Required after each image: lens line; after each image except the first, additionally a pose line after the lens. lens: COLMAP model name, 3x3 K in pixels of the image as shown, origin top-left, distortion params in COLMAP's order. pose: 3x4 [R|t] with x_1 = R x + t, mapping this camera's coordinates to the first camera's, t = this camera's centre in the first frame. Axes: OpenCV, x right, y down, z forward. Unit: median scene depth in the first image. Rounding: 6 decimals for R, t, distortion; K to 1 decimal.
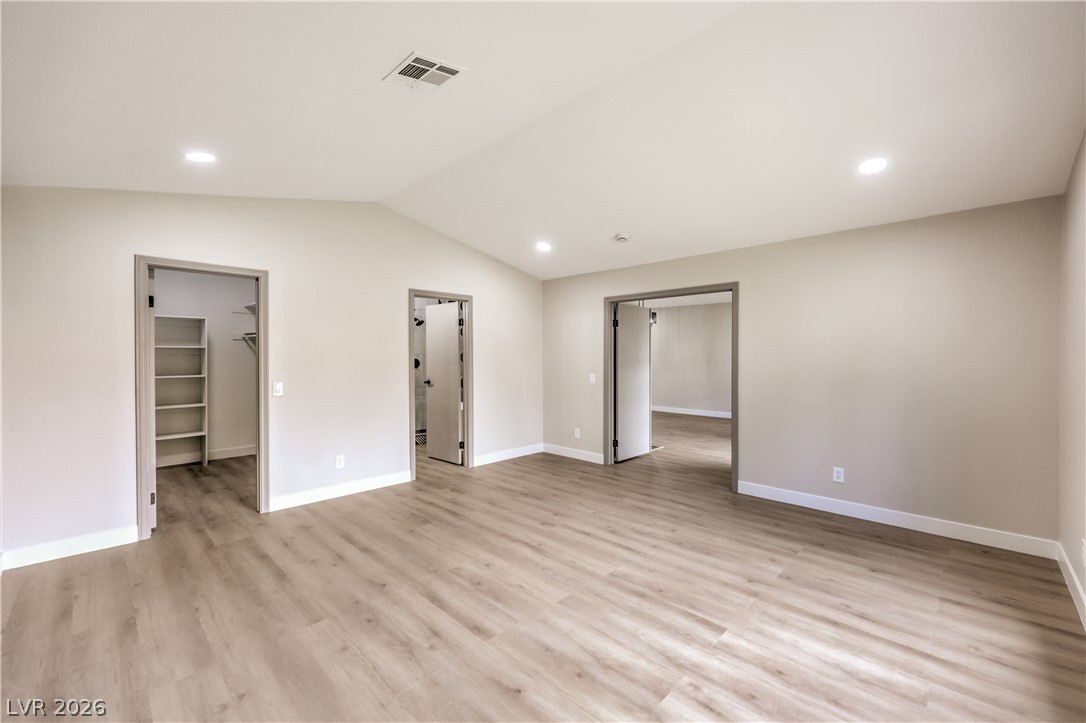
lens RADIAL K [[450.2, 0, 548.3], [0, 450.2, 358.9], [0, 0, 1]] dist [0.002966, 0.000077]
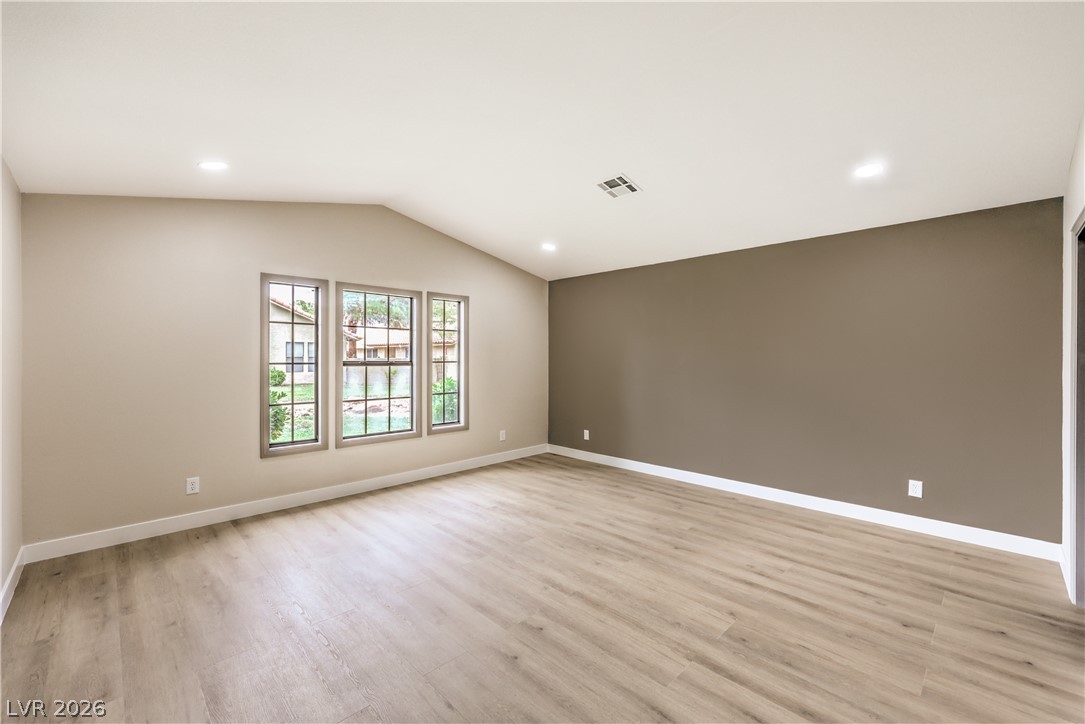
lens RADIAL K [[449.8, 0, 543.8], [0, 449.8, 359.4], [0, 0, 1]] dist [0.002966, 0.000077]
pose [[-0.999372, 0.001253, 0.035398, -0.047854], [0.001508, 0.999973, 0.007191, -0.010722], [-0.035388, 0.007240, -0.999347, 1.962783]]
